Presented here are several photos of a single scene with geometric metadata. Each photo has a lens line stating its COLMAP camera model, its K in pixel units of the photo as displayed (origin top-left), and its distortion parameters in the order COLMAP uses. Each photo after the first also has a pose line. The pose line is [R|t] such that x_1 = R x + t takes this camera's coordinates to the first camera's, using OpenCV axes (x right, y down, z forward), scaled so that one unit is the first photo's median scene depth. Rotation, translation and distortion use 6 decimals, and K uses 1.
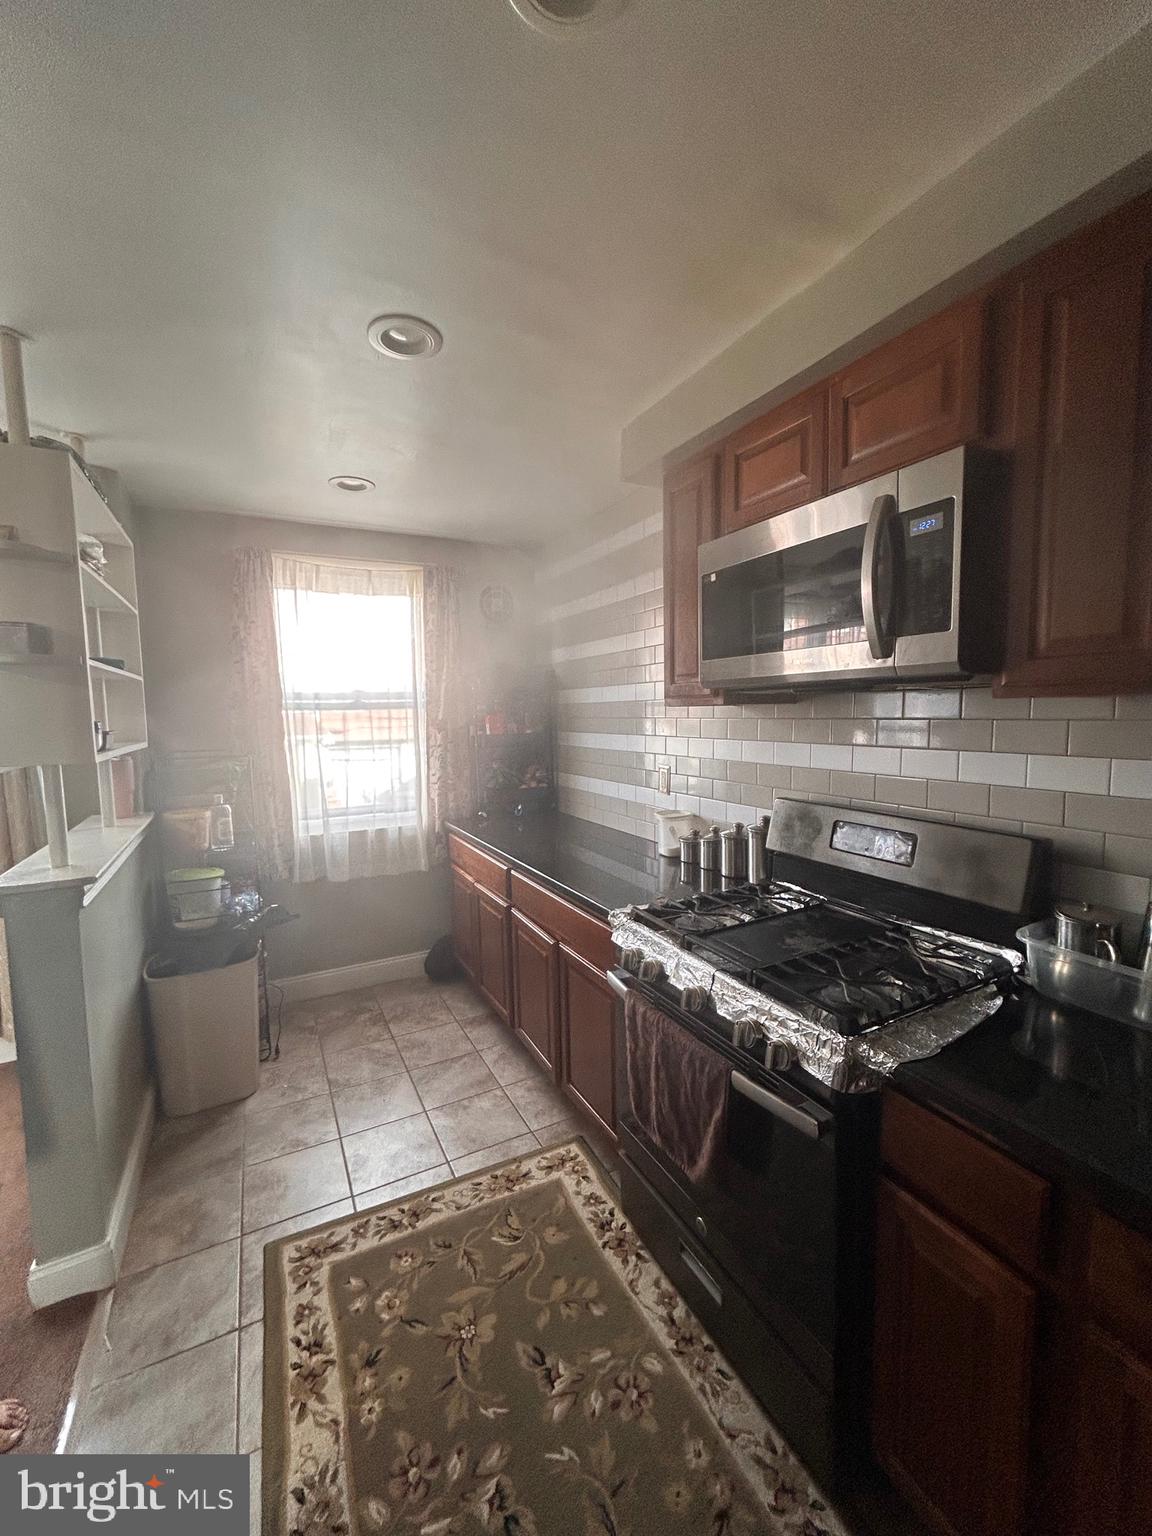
lens RADIAL K [[625.3, 0, 580.1], [0, 625.3, 757.3], [0, 0, 1]] dist [0.002506, 0.001025]
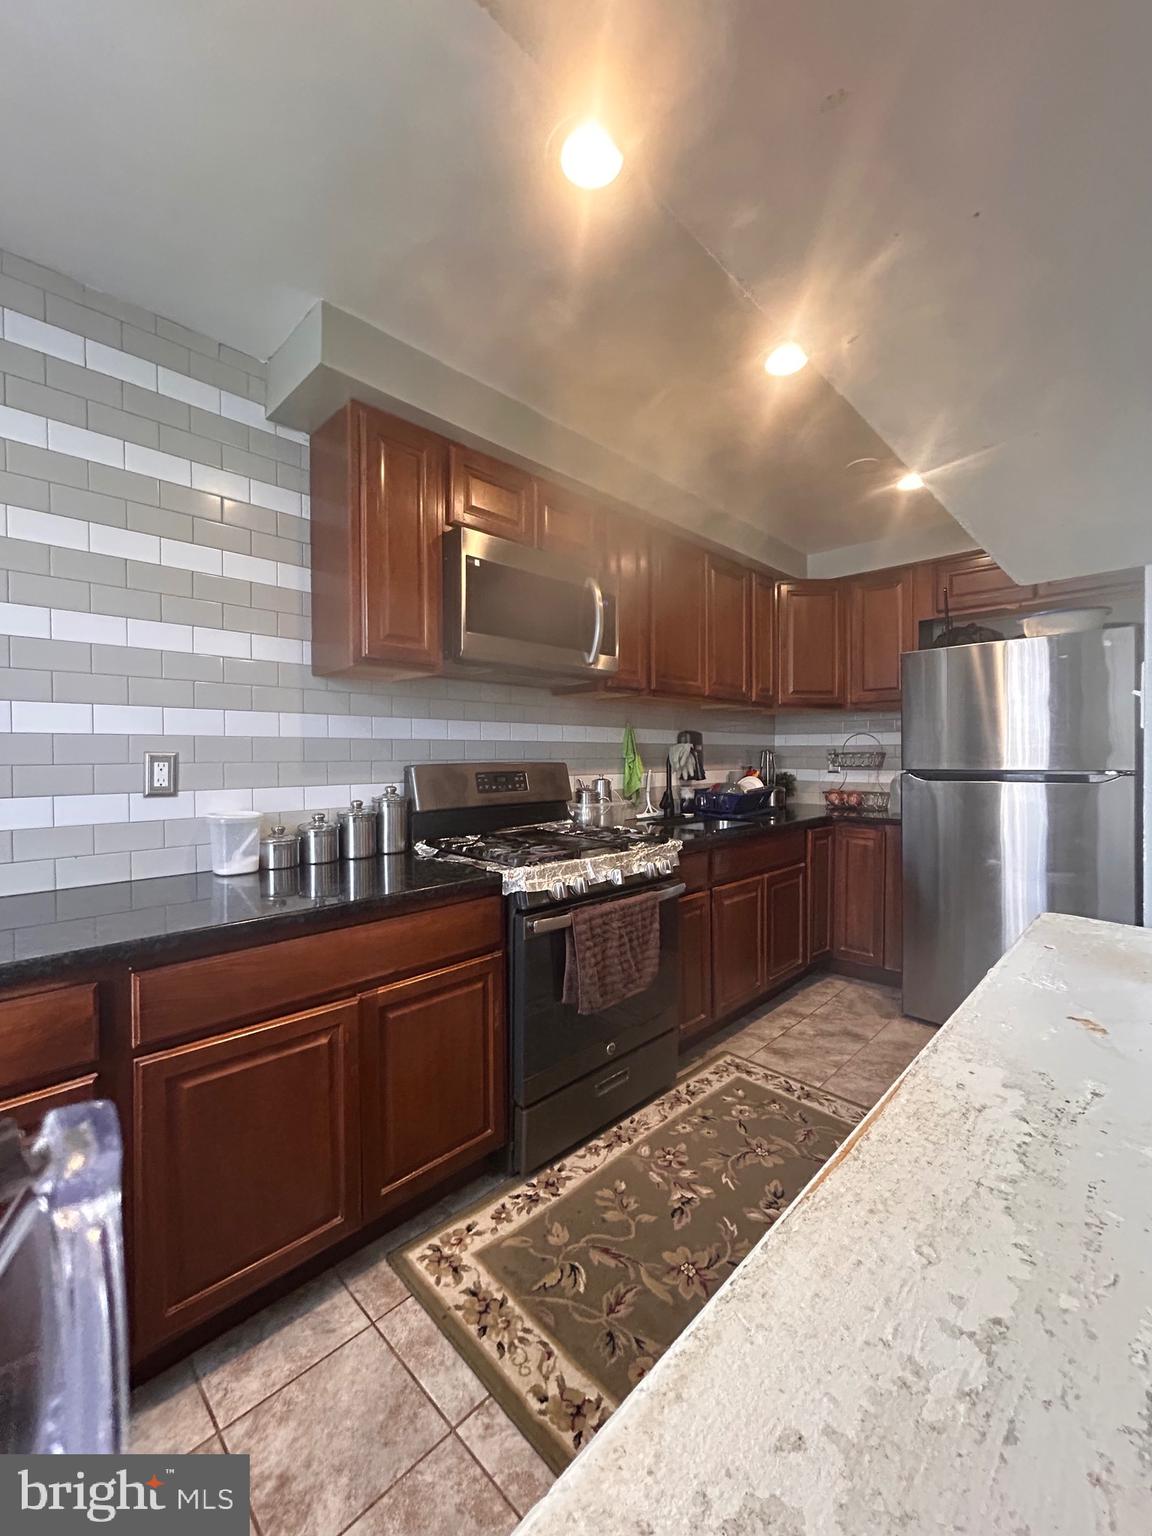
lens RADIAL K [[625.3, 0, 573.7], [0, 625.3, 767.3], [0, 0, 1]] dist [0.002506, 0.001025]
pose [[-0.320689, 0.009004, 0.947142, -0.928372], [0.078136, 0.996798, 0.016980, 0.080014], [-0.943956, 0.079451, -0.320365, 1.240870]]
